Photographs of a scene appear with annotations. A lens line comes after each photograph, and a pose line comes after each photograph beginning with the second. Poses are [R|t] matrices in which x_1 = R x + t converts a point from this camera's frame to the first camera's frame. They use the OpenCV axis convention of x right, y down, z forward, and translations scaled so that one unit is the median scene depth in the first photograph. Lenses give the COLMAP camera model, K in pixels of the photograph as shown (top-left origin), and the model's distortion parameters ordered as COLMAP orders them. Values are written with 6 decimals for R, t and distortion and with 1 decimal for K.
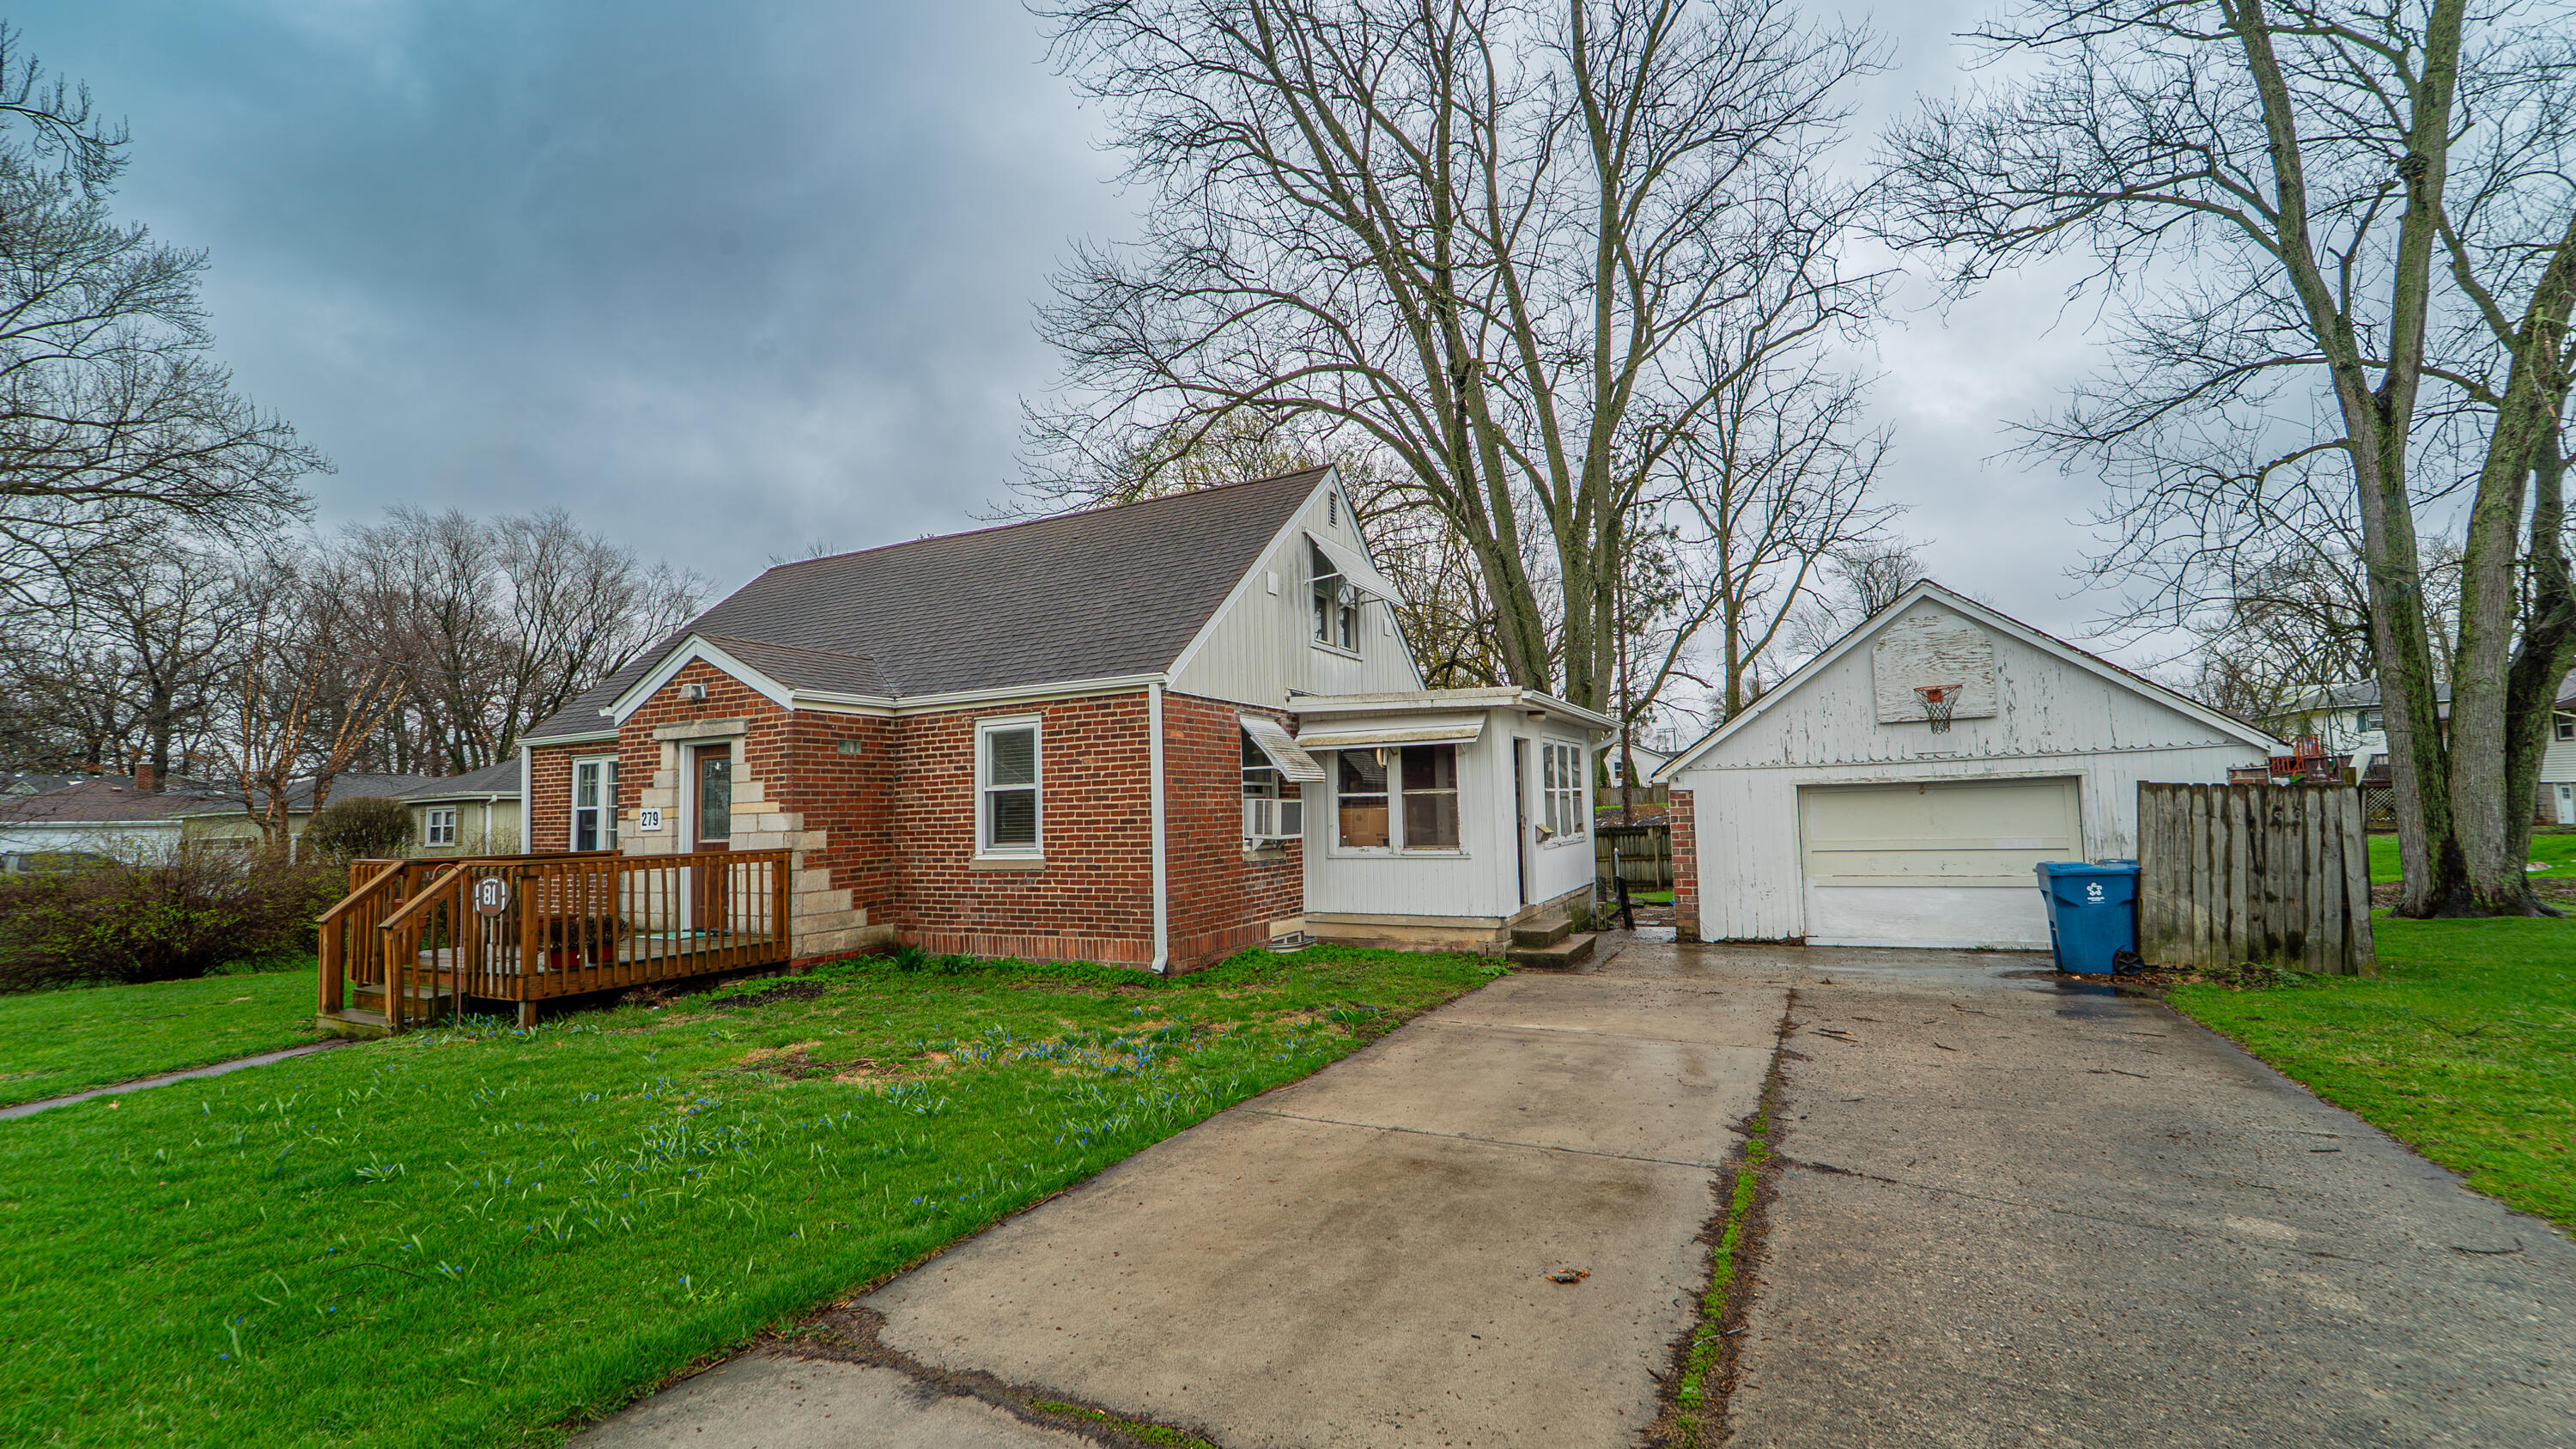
lens RADIAL K [[1030.9, 0, 1288.6], [0, 1030.9, 728.1], [0, 0, 1]] dist [-0.008299, -0.000022]
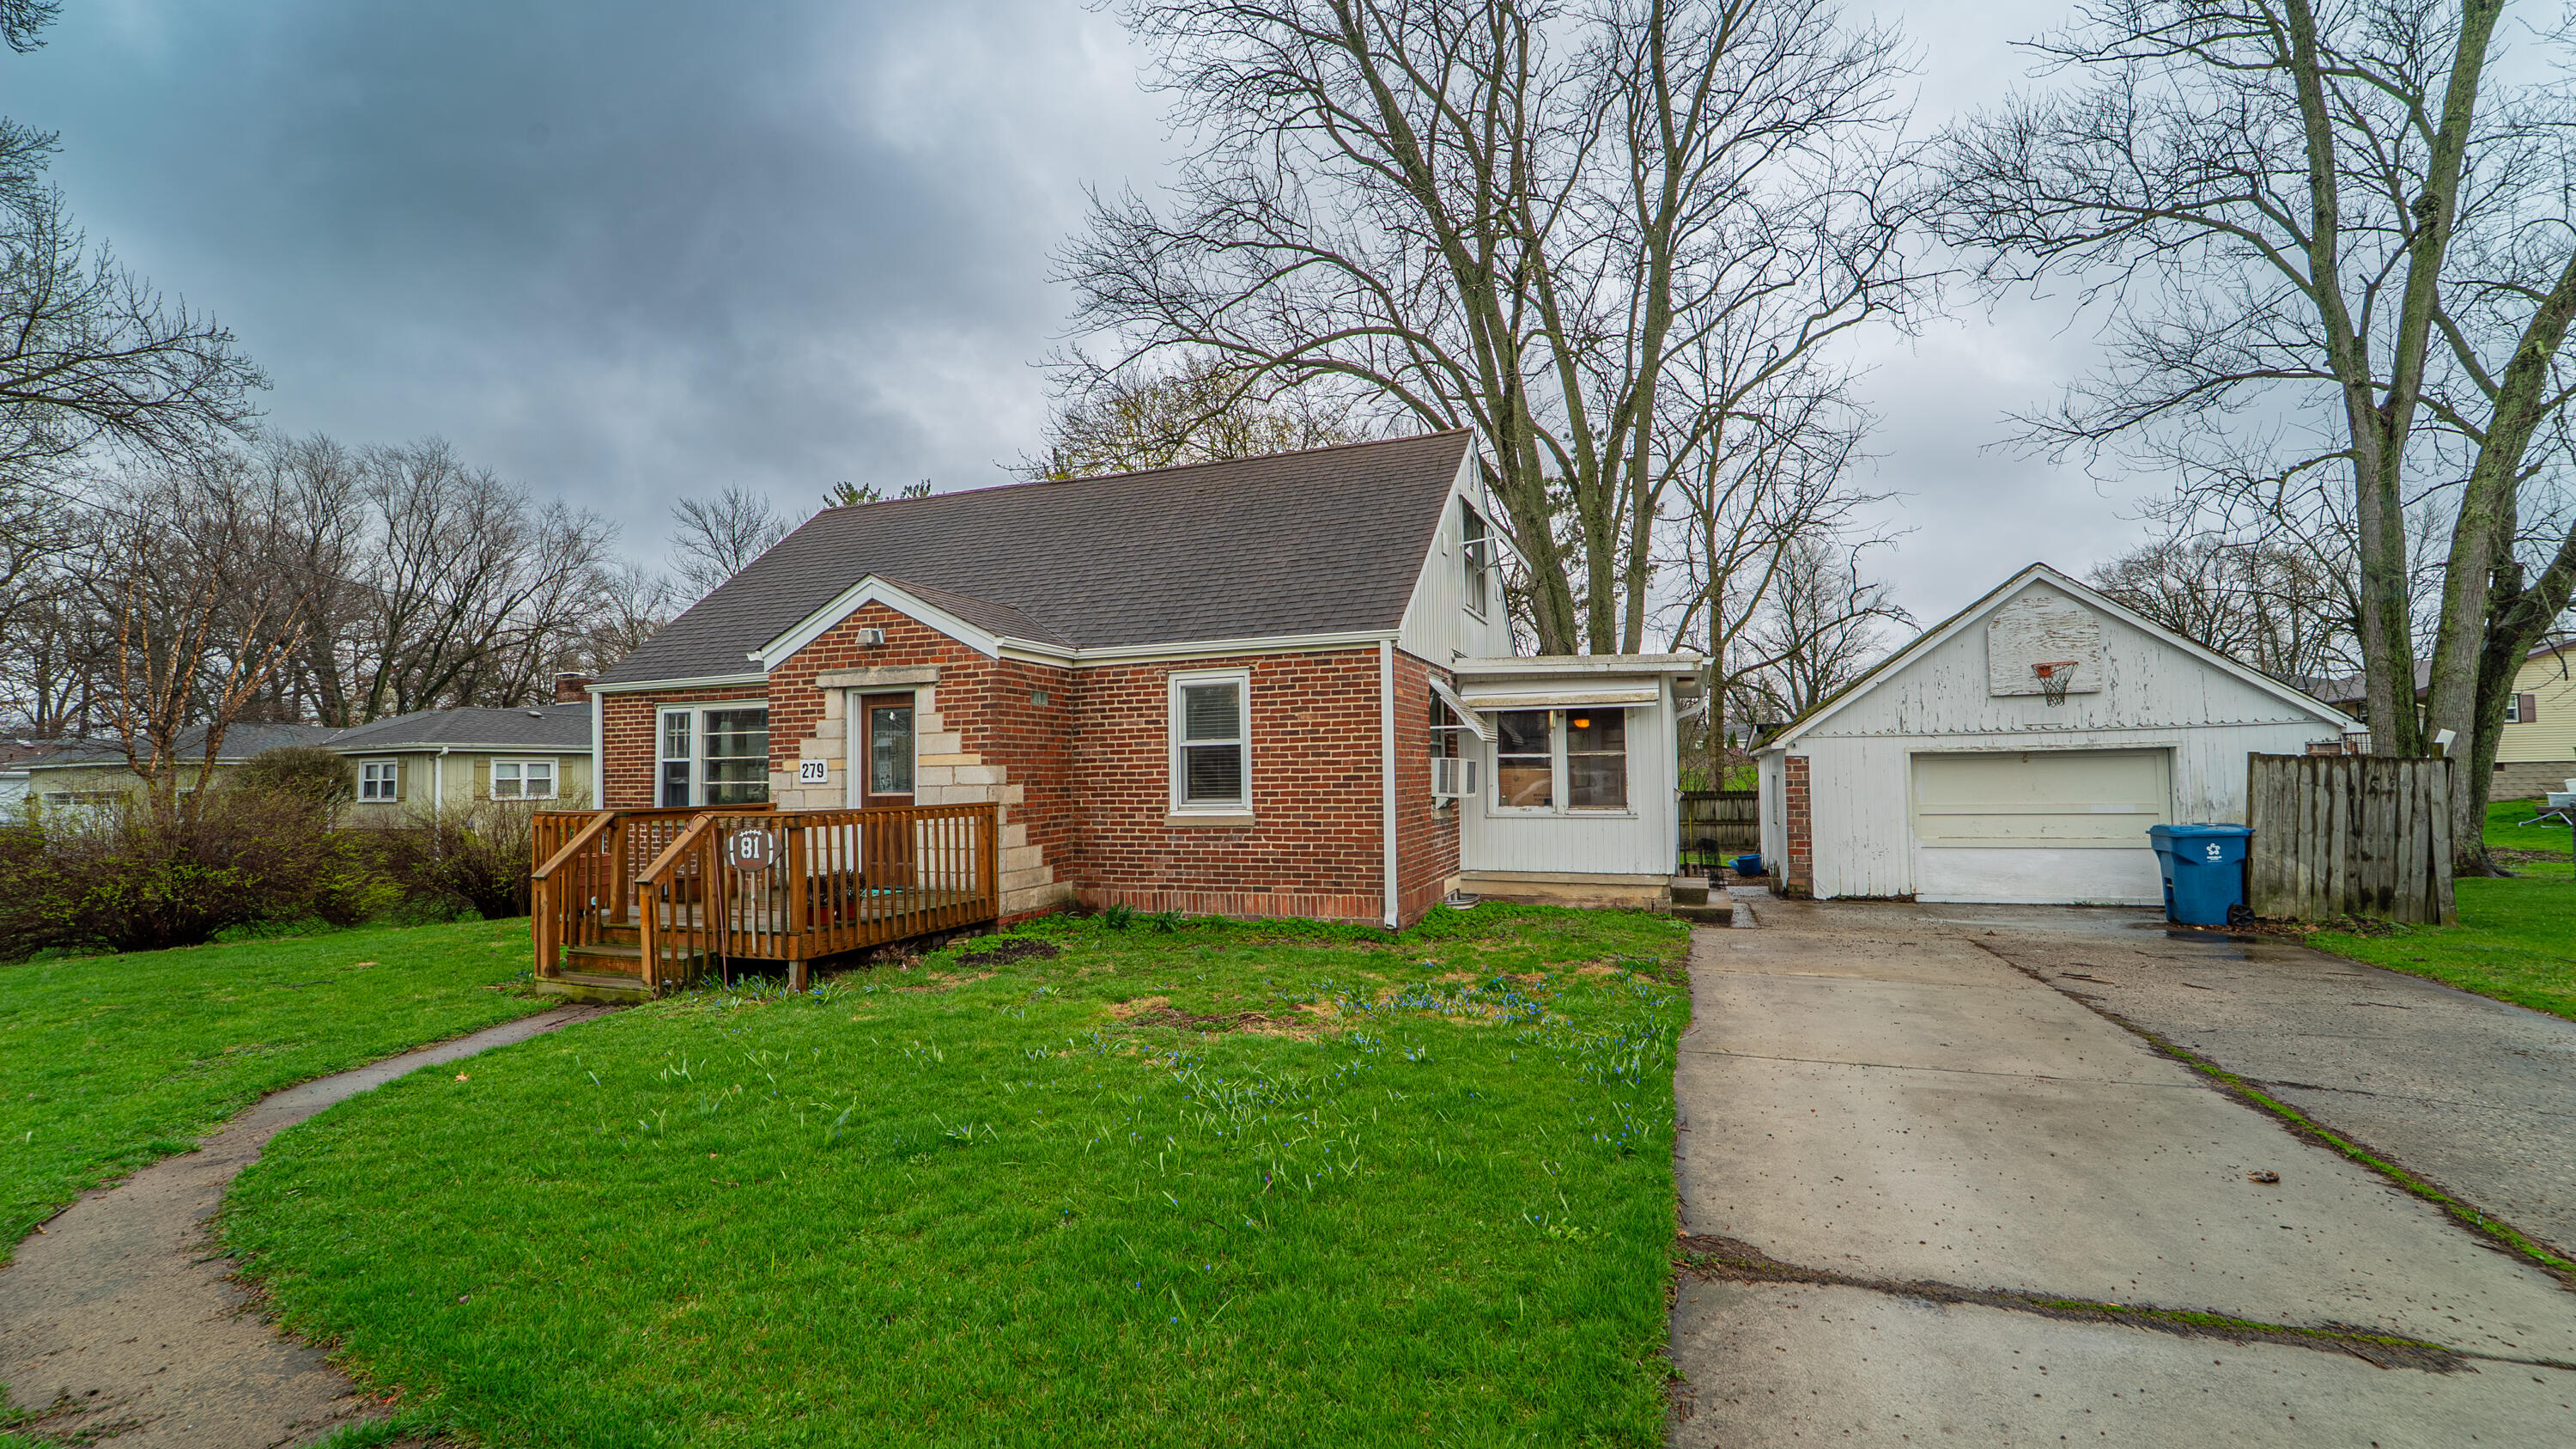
lens RADIAL K [[1028.3, 0, 1308.2], [0, 1028.3, 727.4], [0, 0, 1]] dist [-0.001538, -0.000674]
pose [[0.993289, 0.016824, 0.114430, -0.280648], [-0.020380, 0.999343, 0.029980, 0.011247], [-0.113851, -0.032111, 0.992979, 0.013857]]
